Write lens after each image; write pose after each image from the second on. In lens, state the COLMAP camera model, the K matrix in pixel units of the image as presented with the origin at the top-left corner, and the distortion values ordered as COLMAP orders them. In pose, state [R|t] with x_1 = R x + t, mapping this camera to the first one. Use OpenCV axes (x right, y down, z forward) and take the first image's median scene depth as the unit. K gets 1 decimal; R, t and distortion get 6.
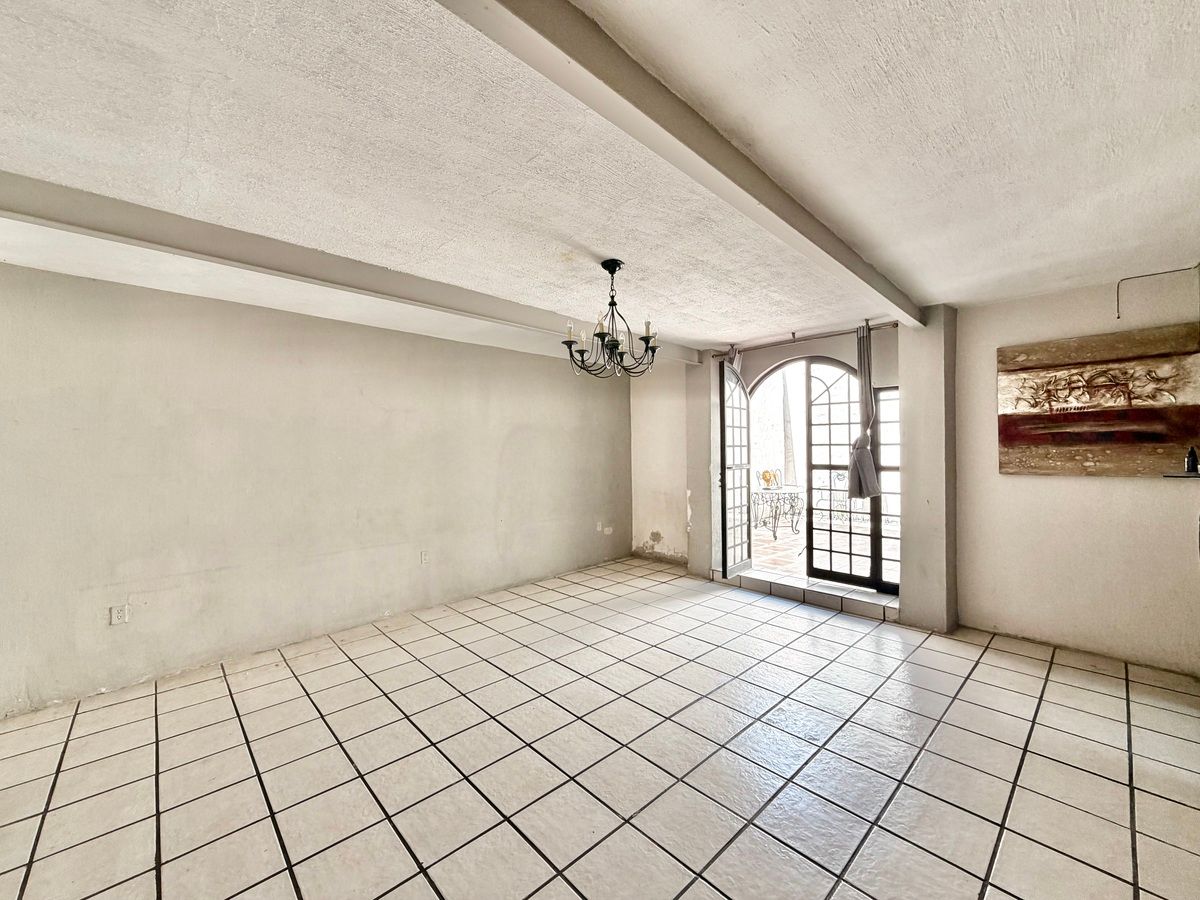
lens RADIAL K [[479.0, 0, 597.0], [0, 479.0, 449.0], [0, 0, 1]] dist [0.000914, 0.000161]
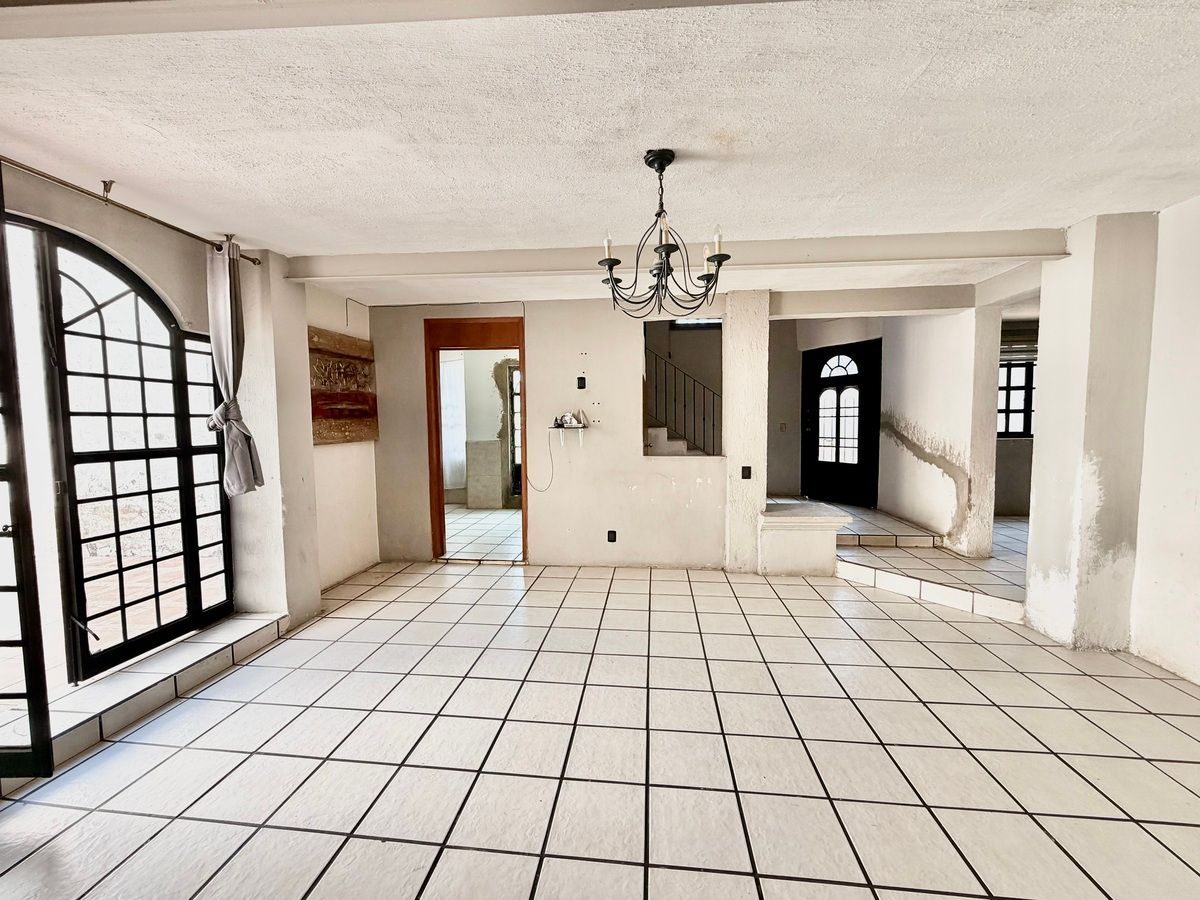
lens RADIAL K [[479.0, 0, 595.7], [0, 479.0, 449.8], [0, 0, 1]] dist [0.000914, 0.000161]
pose [[-0.646719, -0.028358, 0.762201, -0.315022], [0.019874, 0.998343, 0.054006, 0.014224], [-0.762469, 0.050075, -0.645084, 1.034992]]
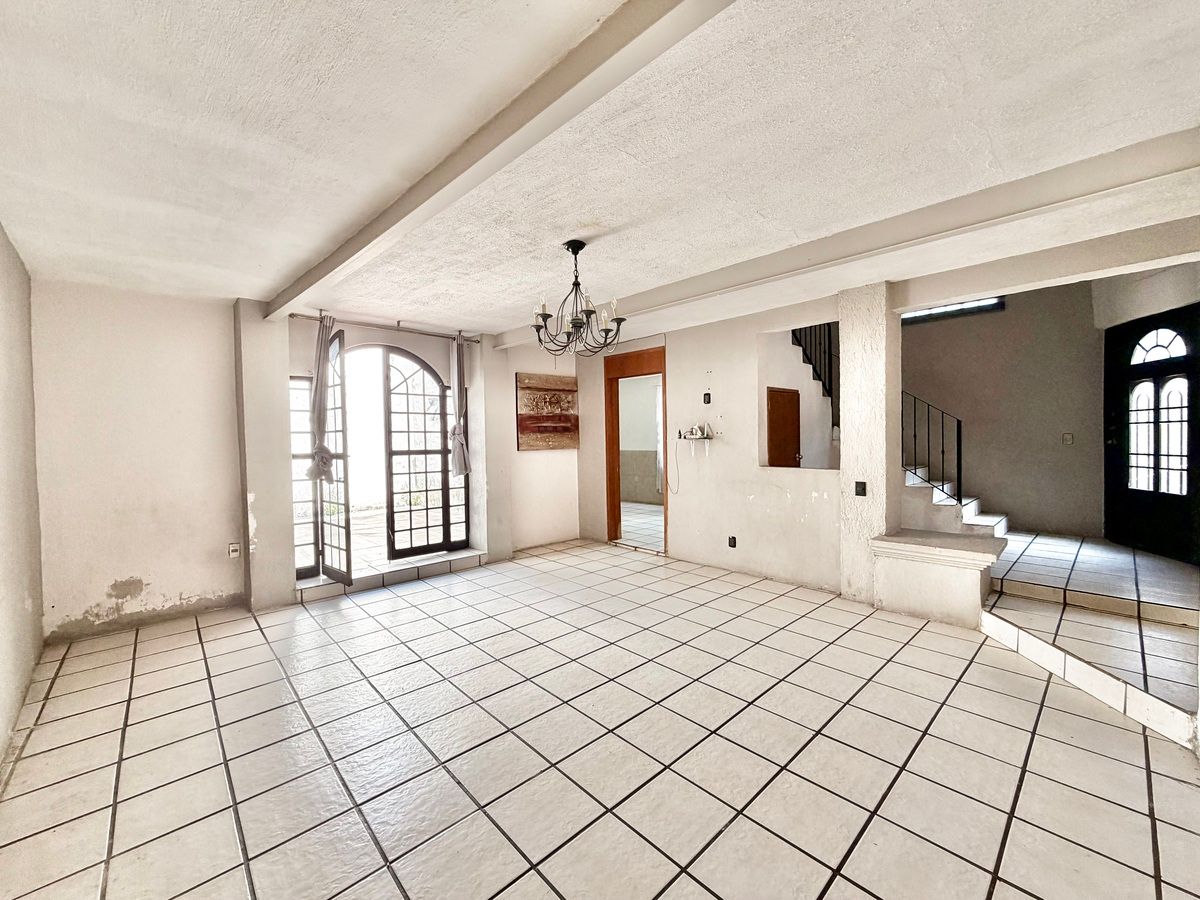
lens RADIAL K [[479.0, 0, 595.2], [0, 479.0, 449.3], [0, 0, 1]] dist [0.000914, 0.000161]
pose [[0.012010, -0.011197, 0.999865, -0.662858], [0.018956, 0.999760, 0.010968, 0.029683], [-0.999748, 0.018822, 0.012219, 0.625765]]
